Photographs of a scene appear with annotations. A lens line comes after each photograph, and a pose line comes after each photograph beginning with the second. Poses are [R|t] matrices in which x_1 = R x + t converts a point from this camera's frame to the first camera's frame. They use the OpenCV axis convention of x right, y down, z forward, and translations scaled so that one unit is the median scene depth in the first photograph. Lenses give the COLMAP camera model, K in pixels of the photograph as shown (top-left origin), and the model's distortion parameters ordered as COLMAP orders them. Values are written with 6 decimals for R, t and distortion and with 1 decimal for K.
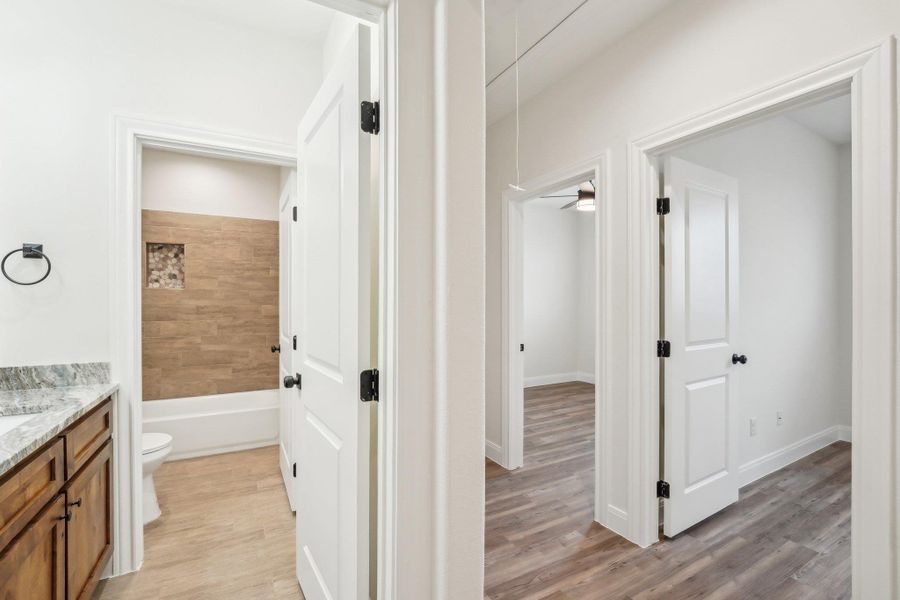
lens RADIAL K [[382.1, 0, 444.9], [0, 382.1, 303.6], [0, 0, 1]] dist [-0.025465, 0.002000]
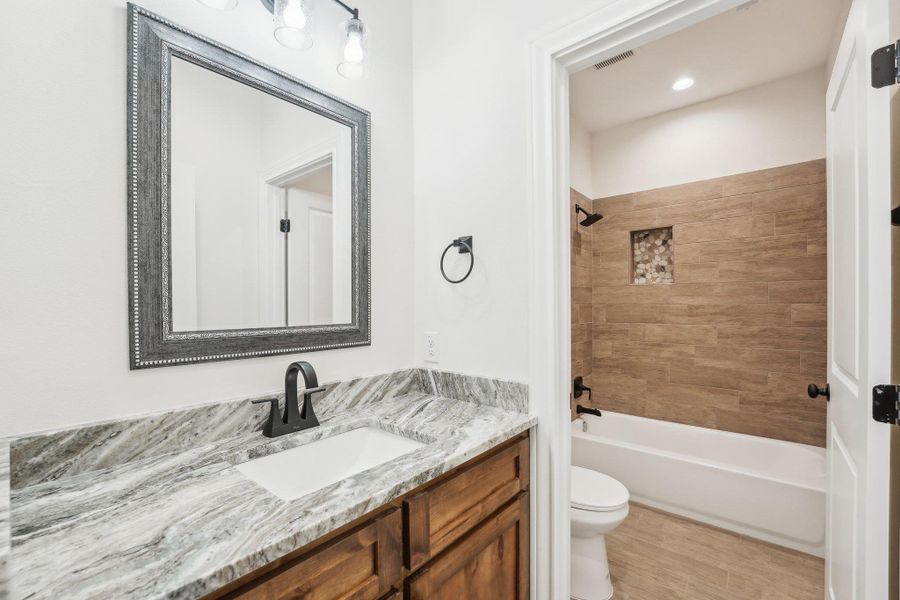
lens RADIAL K [[382.1, 0, 450.2], [0, 382.1, 305.6], [0, 0, 1]] dist [-0.025465, 0.002000]
pose [[0.360418, 0.003829, -0.932783, -0.126235], [0.006425, 0.999958, 0.006587, -0.001178], [0.932769, -0.008367, 0.360378, 0.288370]]
